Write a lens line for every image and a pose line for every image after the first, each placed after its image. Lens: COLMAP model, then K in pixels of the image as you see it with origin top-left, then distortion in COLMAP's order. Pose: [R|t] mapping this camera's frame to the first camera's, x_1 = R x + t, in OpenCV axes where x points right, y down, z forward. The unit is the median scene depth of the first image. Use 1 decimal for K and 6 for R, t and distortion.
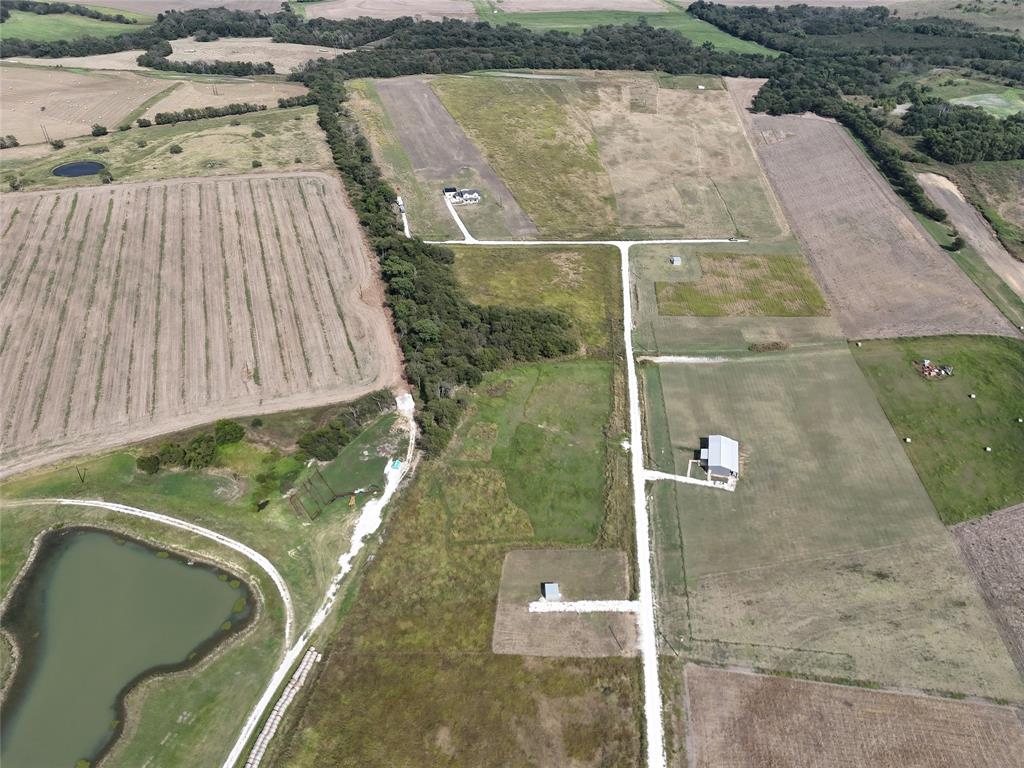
lens RADIAL K [[715.3, 0, 511.8], [0, 715.3, 384.3], [0, 0, 1]] dist [0.035755, -0.011227]
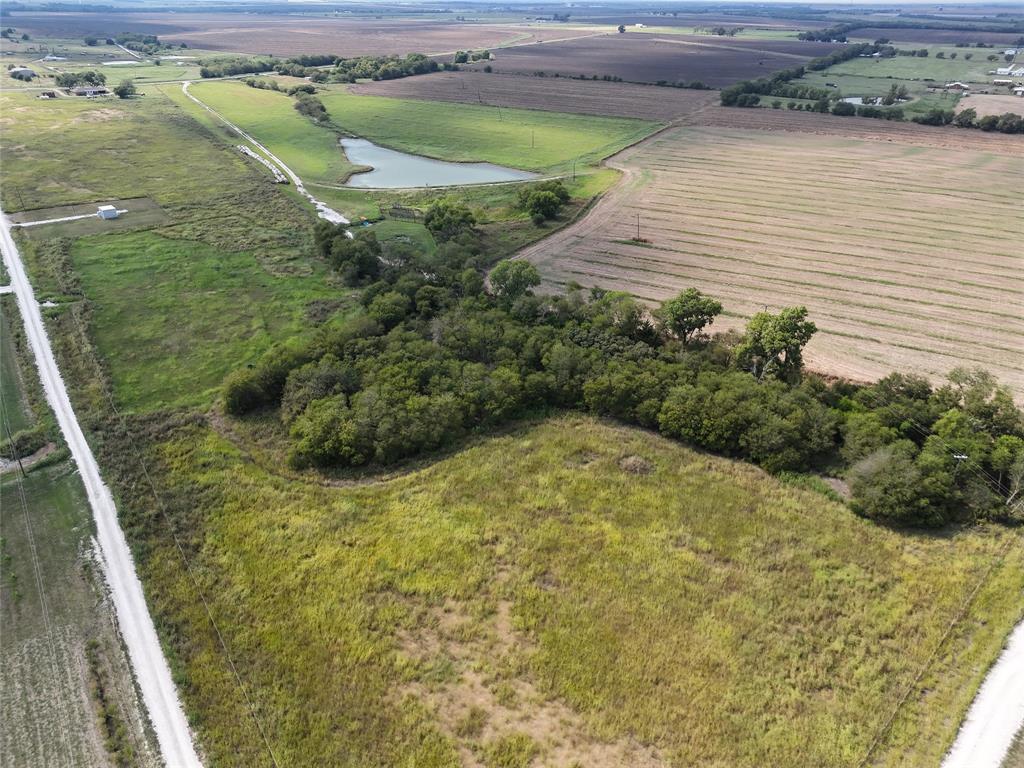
lens RADIAL K [[715.3, 0, 514.0], [0, 715.3, 387.2], [0, 0, 1]] dist [0.035755, -0.011227]
pose [[-0.748777, 0.286217, -0.597841, 0.214938], [-0.426460, 0.482445, 0.765100, -0.439660], [0.507410, 0.827844, -0.239184, 1.198457]]
